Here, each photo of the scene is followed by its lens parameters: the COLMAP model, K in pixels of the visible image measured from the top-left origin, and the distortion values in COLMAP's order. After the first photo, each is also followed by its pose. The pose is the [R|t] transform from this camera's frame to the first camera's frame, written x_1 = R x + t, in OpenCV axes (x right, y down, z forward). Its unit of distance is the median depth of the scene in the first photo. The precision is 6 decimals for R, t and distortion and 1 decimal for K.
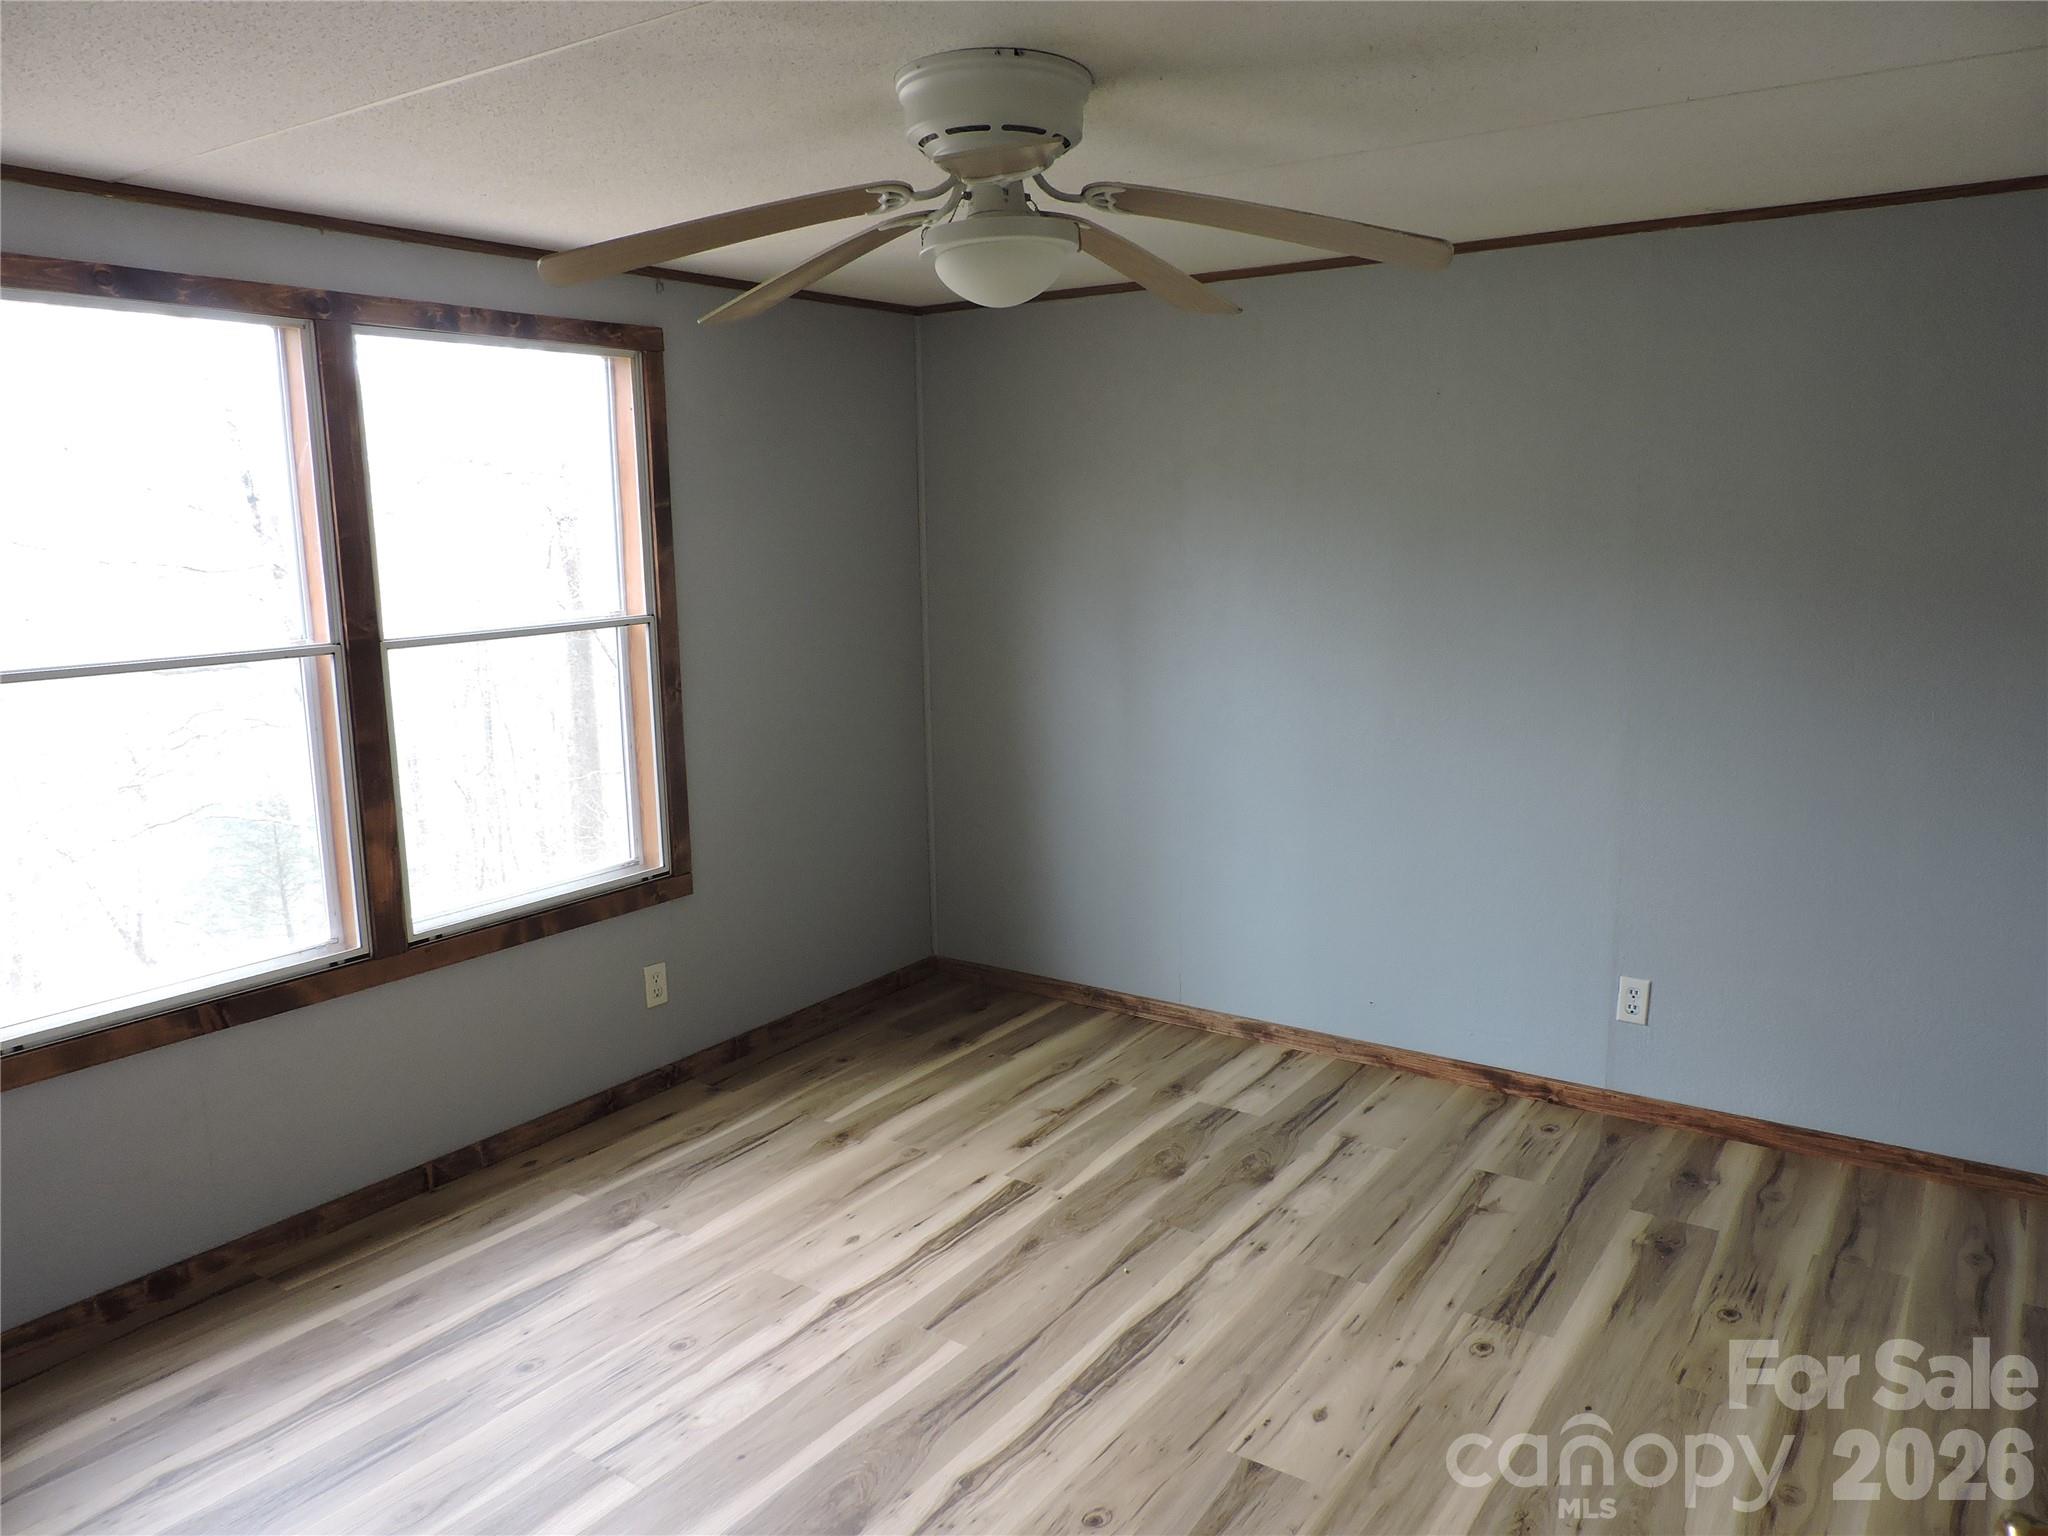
lens RADIAL K [[1451.2, 0, 1027.1], [0, 1451.2, 767.4], [0, 0, 1]] dist [-0.018084, -0.000527]
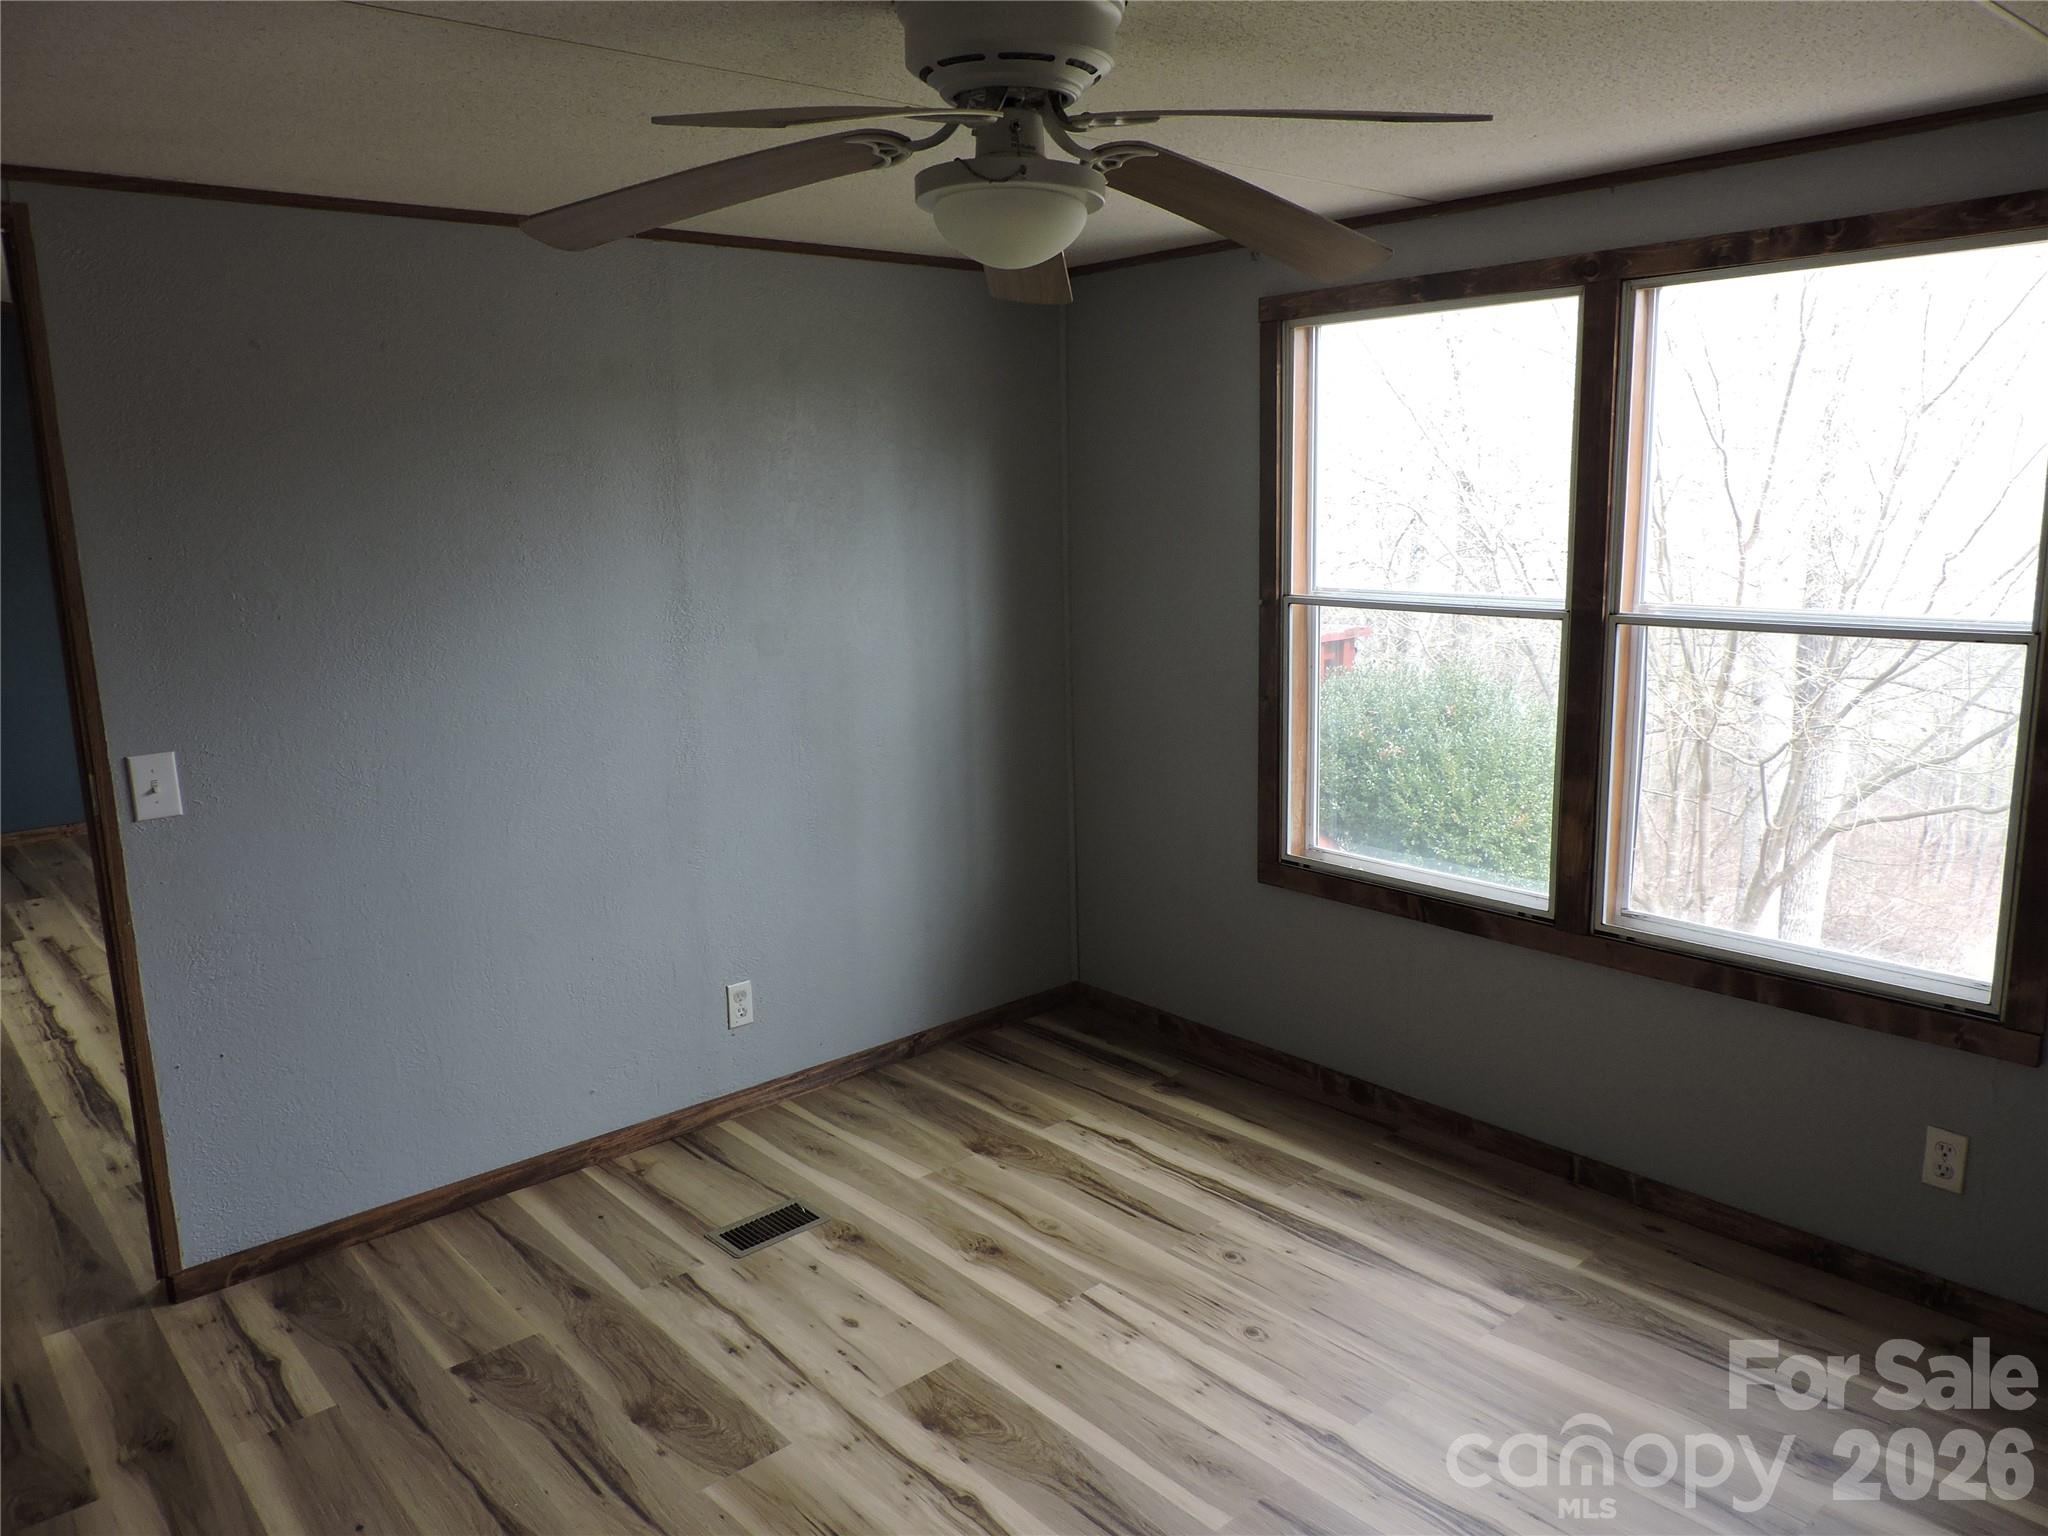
lens RADIAL K [[1451.2, 0, 1027.1], [0, 1451.2, 767.4], [0, 0, 1]] dist [-0.018084, -0.000527]
pose [[-0.229996, 0.201598, -0.952082, 0.578486], [-0.144687, 0.960353, 0.238301, -0.163773], [0.962376, 0.192562, -0.191709, 0.839982]]
